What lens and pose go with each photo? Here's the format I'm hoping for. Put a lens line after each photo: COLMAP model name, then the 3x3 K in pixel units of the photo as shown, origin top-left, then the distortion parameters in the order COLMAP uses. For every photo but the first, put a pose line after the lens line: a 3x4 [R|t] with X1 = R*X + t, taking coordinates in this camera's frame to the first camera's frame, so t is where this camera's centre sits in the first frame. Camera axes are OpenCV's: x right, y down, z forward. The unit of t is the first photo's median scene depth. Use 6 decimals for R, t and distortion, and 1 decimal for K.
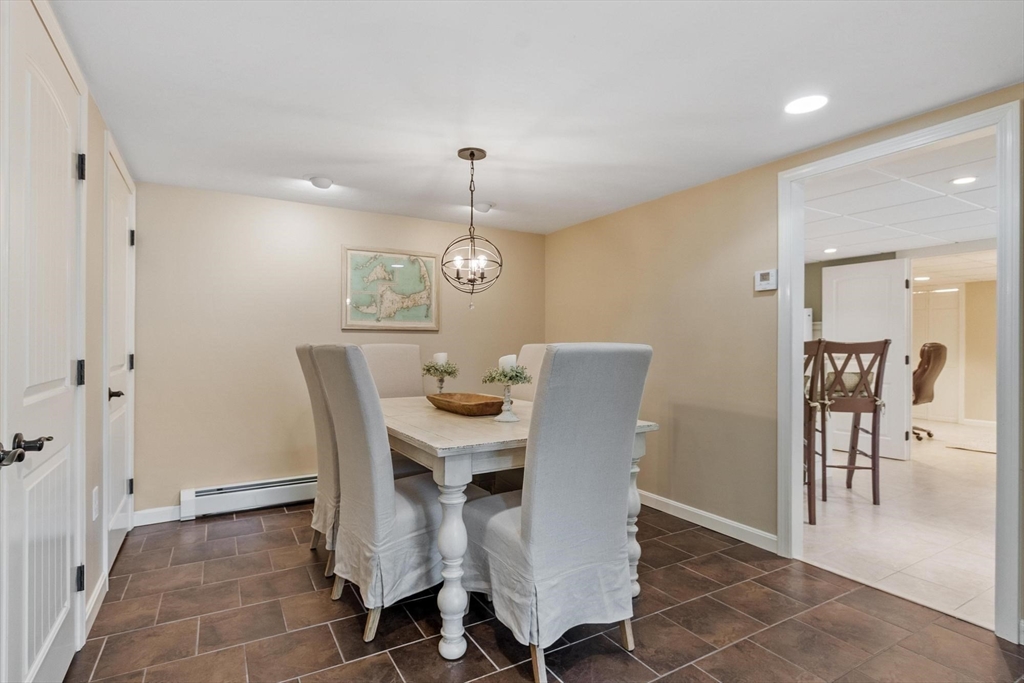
lens RADIAL K [[513.1, 0, 506.7], [0, 513.1, 344.6], [0, 0, 1]] dist [0.002203, 0.002856]
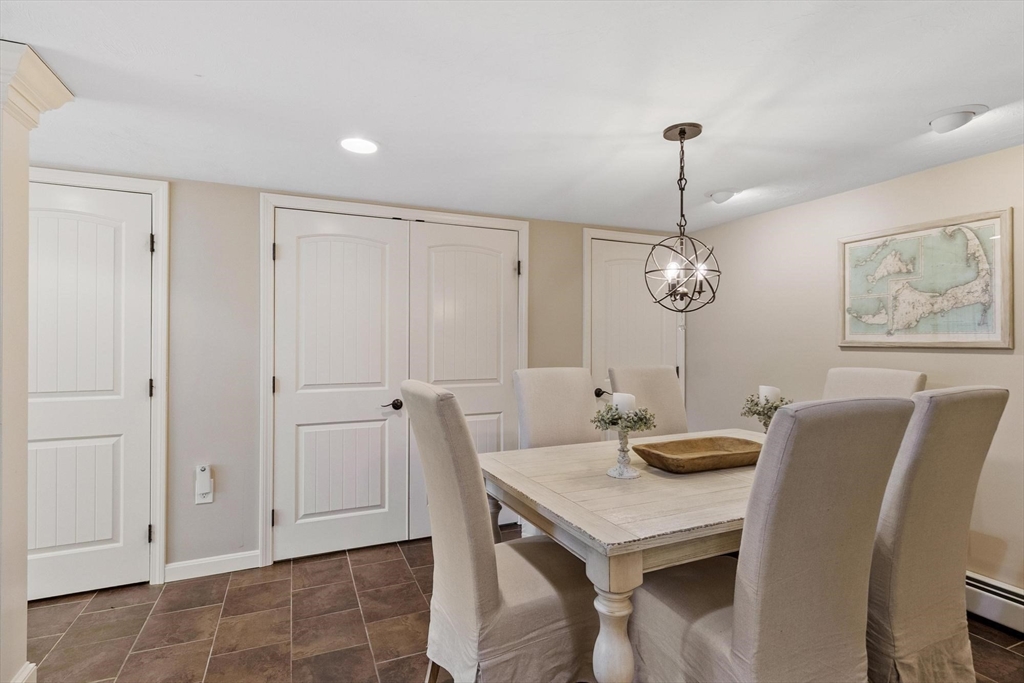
lens RADIAL K [[489.6, 0, 508.2], [0, 489.6, 346.0], [0, 0, 1]] dist [0.002253, -0.002617]
pose [[-0.114776, 0.006896, -0.993367, 0.542004], [-0.000482, 0.999975, 0.006998, -0.040030], [0.993391, 0.001281, -0.114770, 0.647053]]
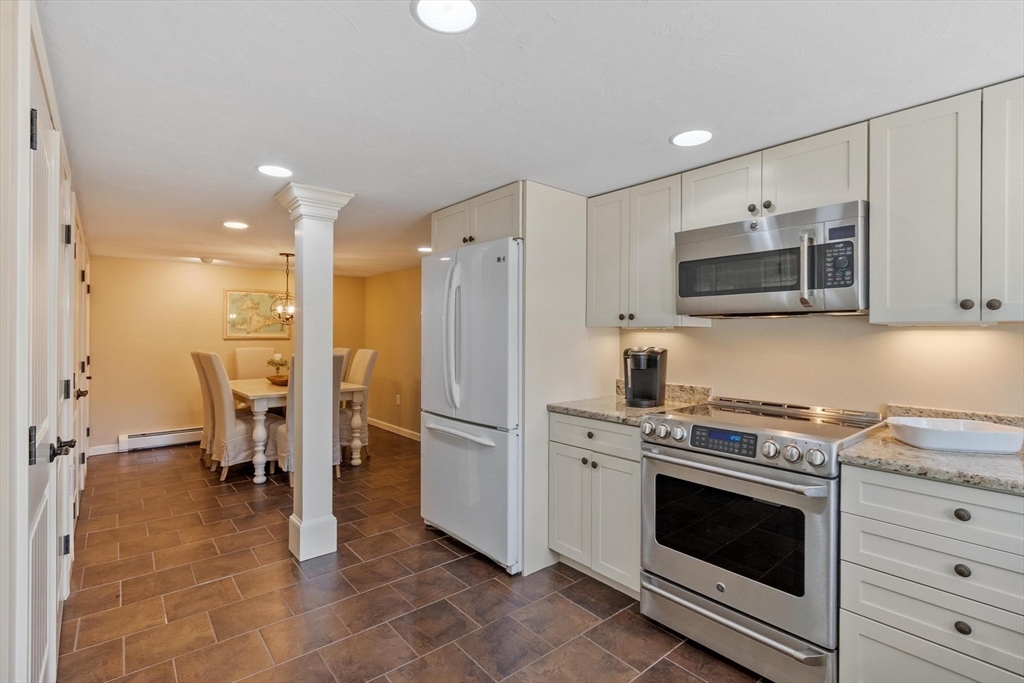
lens RADIAL K [[489.6, 0, 515.8], [0, 489.6, 334.0], [0, 0, 1]] dist [0.002253, -0.002617]
pose [[0.985397, -0.001893, 0.170259, 0.378424], [0.002053, 0.999998, -0.000763, -0.047803], [-0.170258, 0.001102, 0.985399, -0.803315]]
